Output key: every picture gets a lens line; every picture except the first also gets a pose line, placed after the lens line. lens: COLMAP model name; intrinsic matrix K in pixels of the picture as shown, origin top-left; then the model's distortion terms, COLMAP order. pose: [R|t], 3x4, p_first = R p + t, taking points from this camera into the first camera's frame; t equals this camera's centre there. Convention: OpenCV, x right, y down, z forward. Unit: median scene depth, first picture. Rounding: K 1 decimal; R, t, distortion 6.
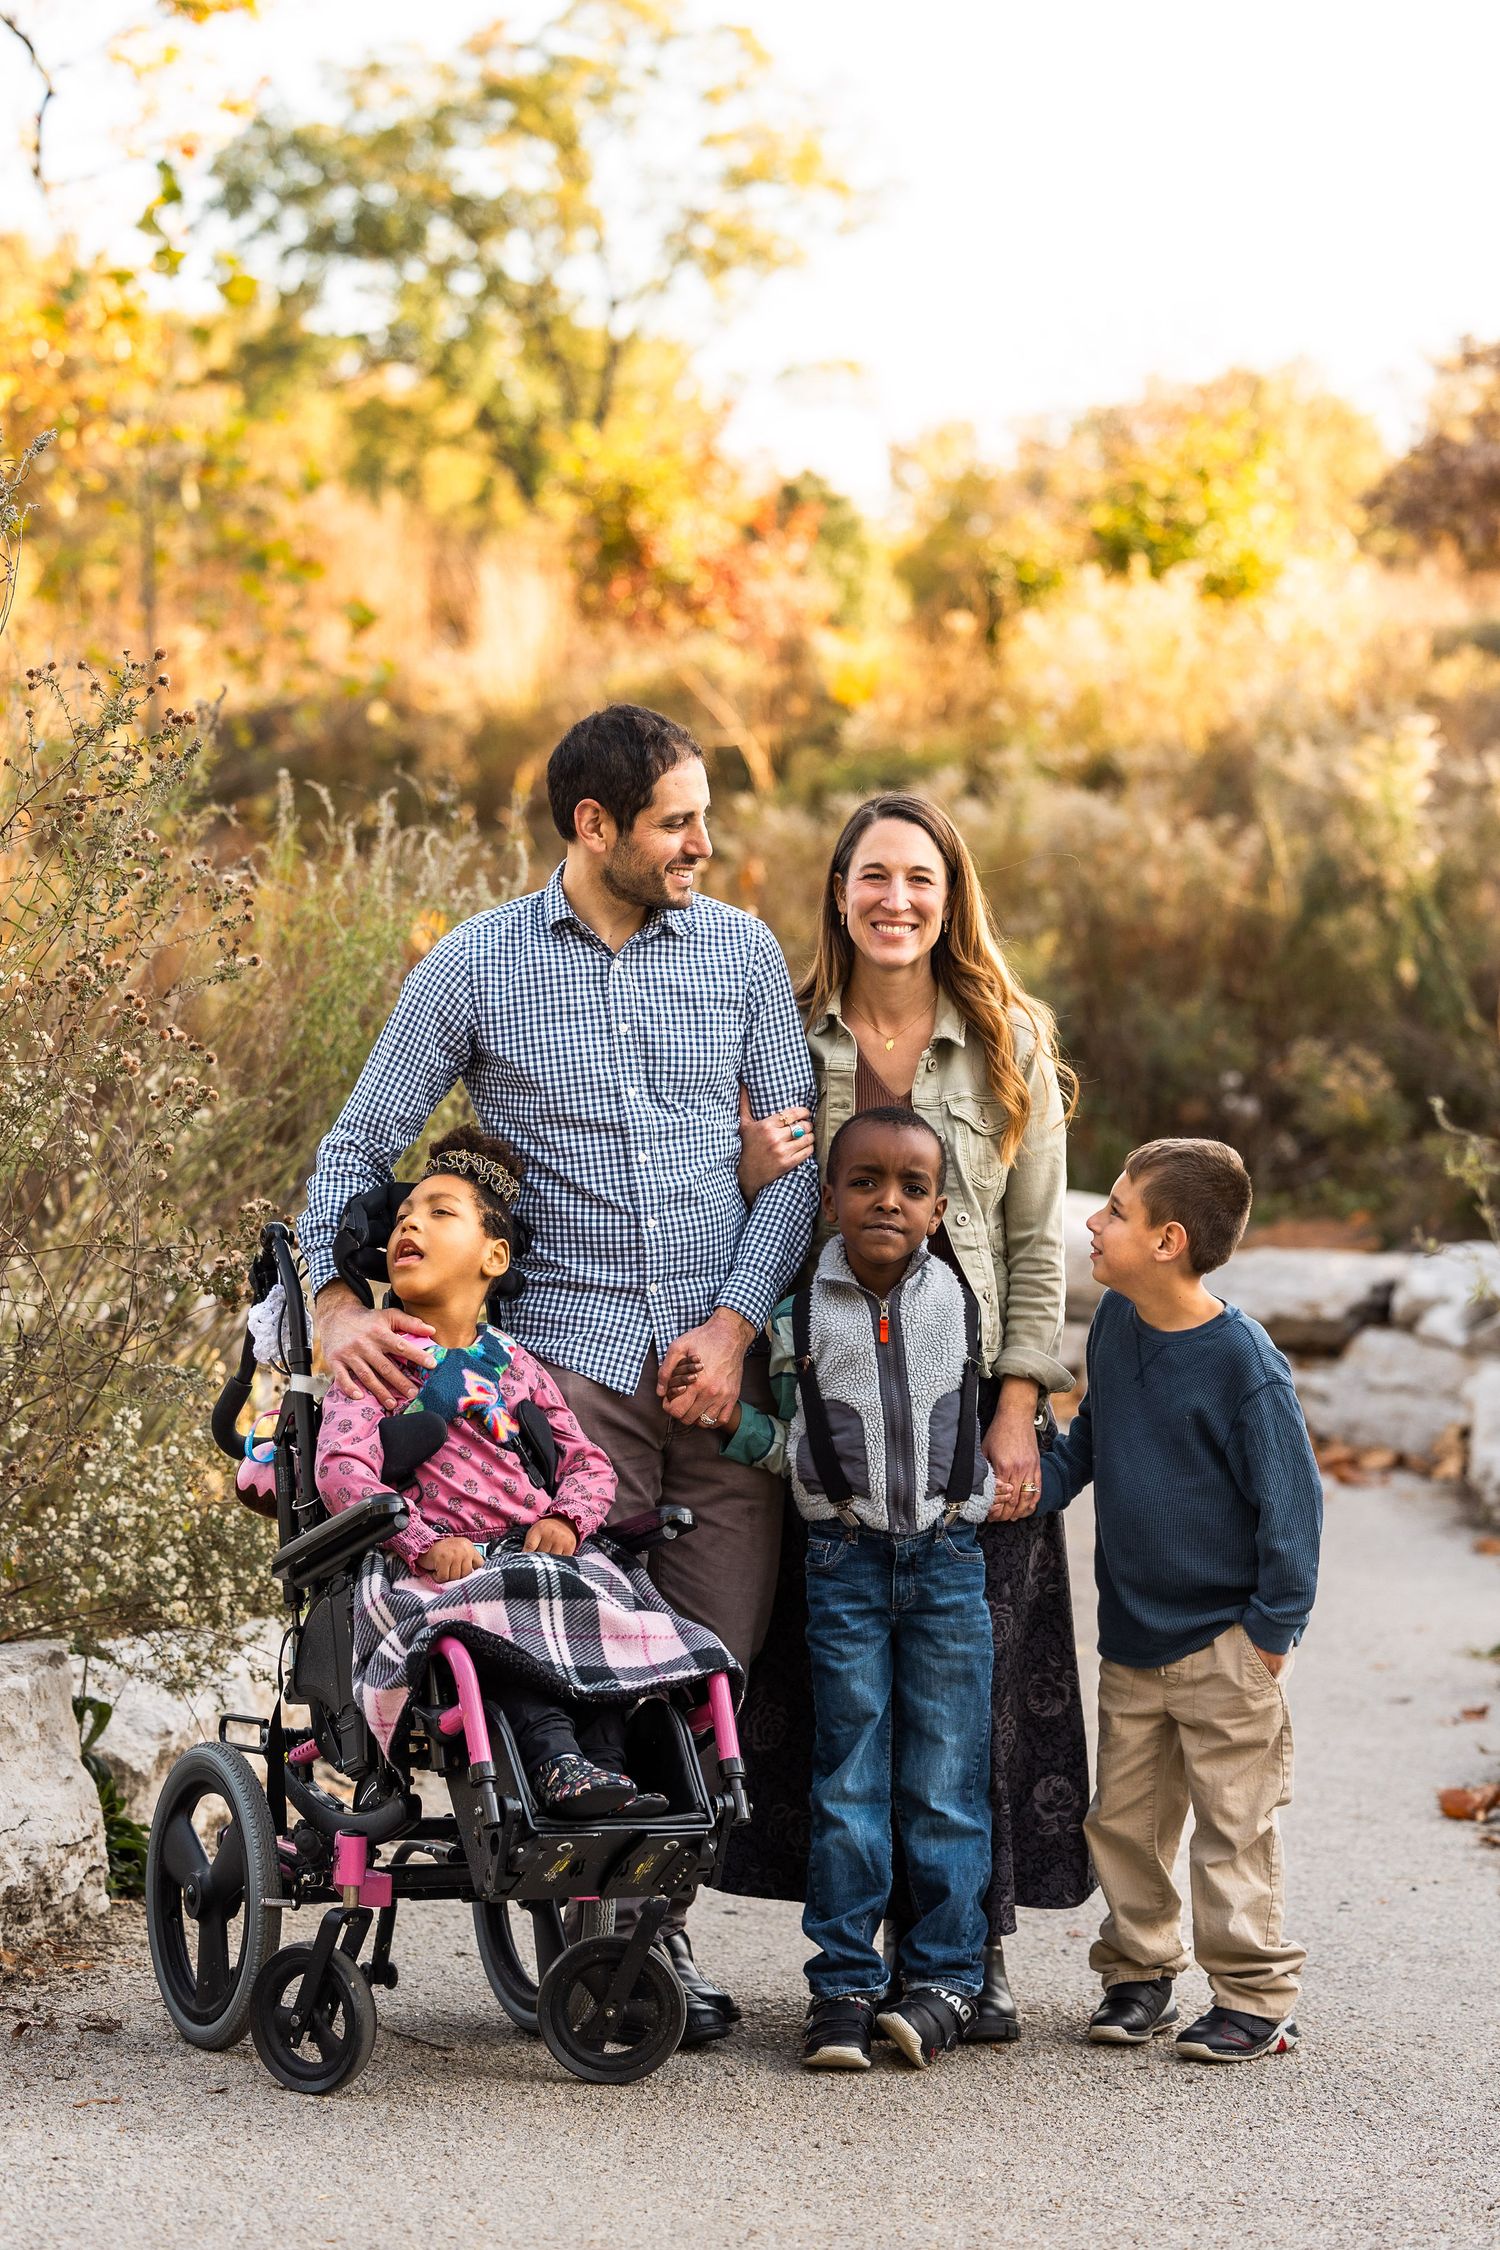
lens RADIAL K [[6467.2, 0, 769.5], [0, 6467.2, 1110.0], [0, 0, 1]] dist [0.003744, 0.000000]
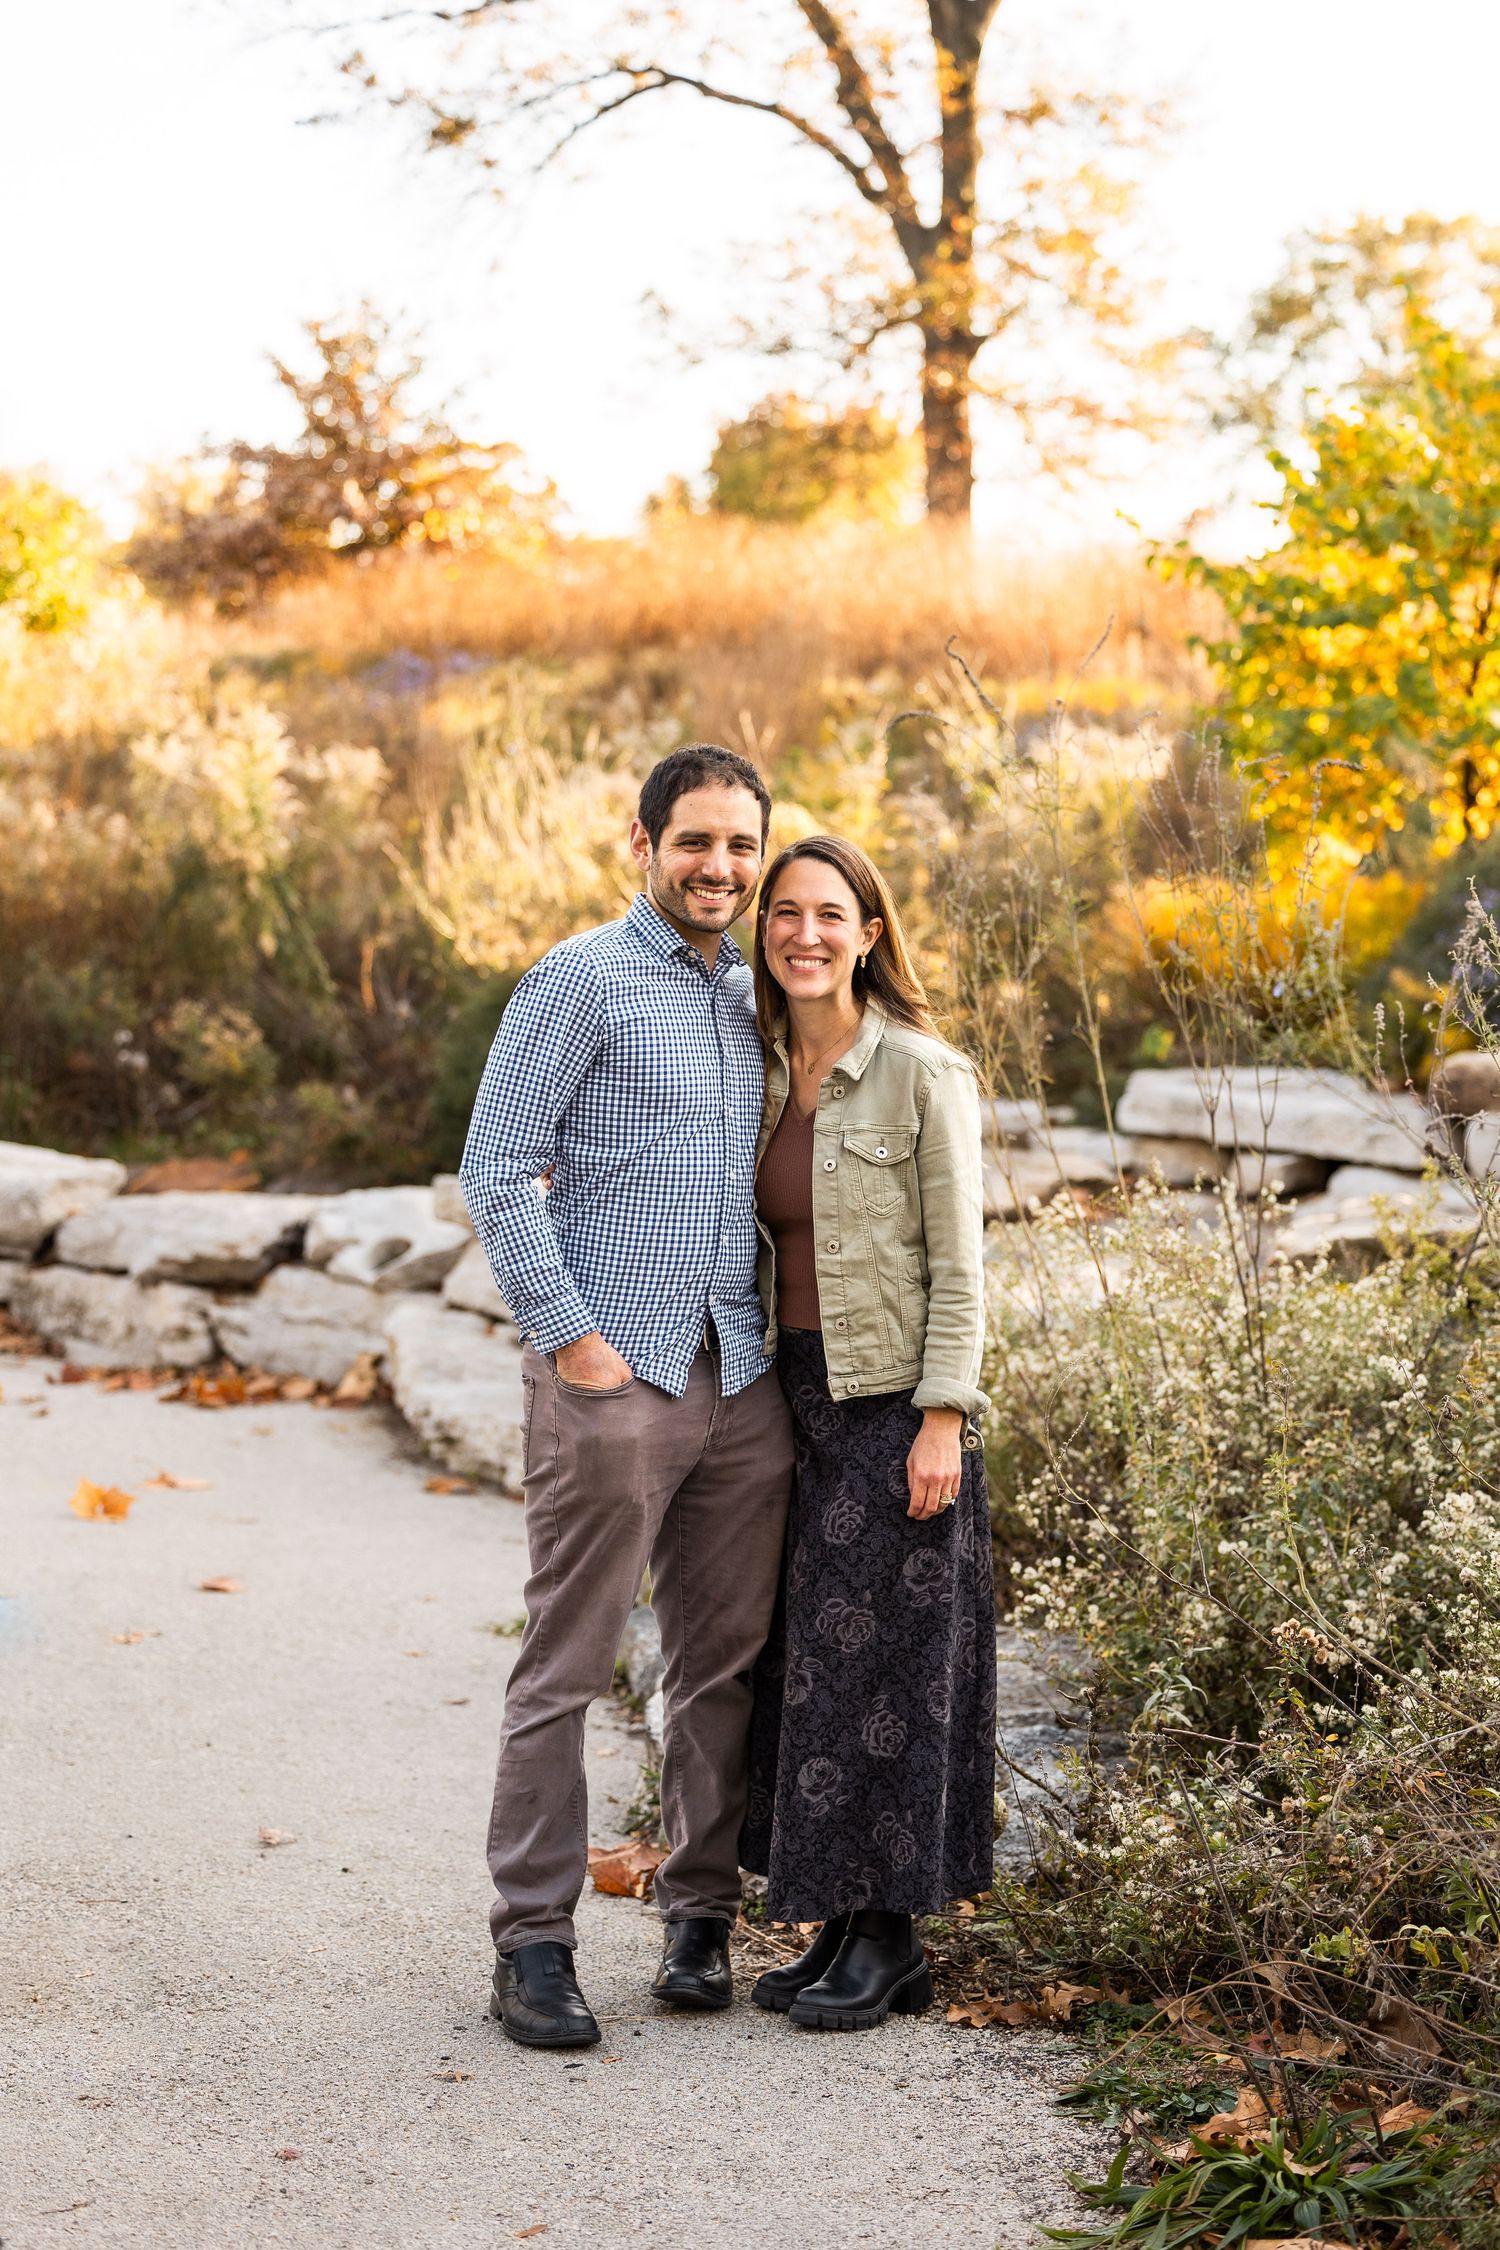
lens RADIAL K [[4877.8, 0, 860.1], [0, 4877.8, 1144.8], [0, 0, 1]] dist [0.003532, 0.000000]
pose [[0.970581, -0.016336, 0.240219, -0.035035], [0.010644, 0.999631, 0.024974, -0.020255], [-0.240538, -0.021683, 0.970397, 0.446603]]
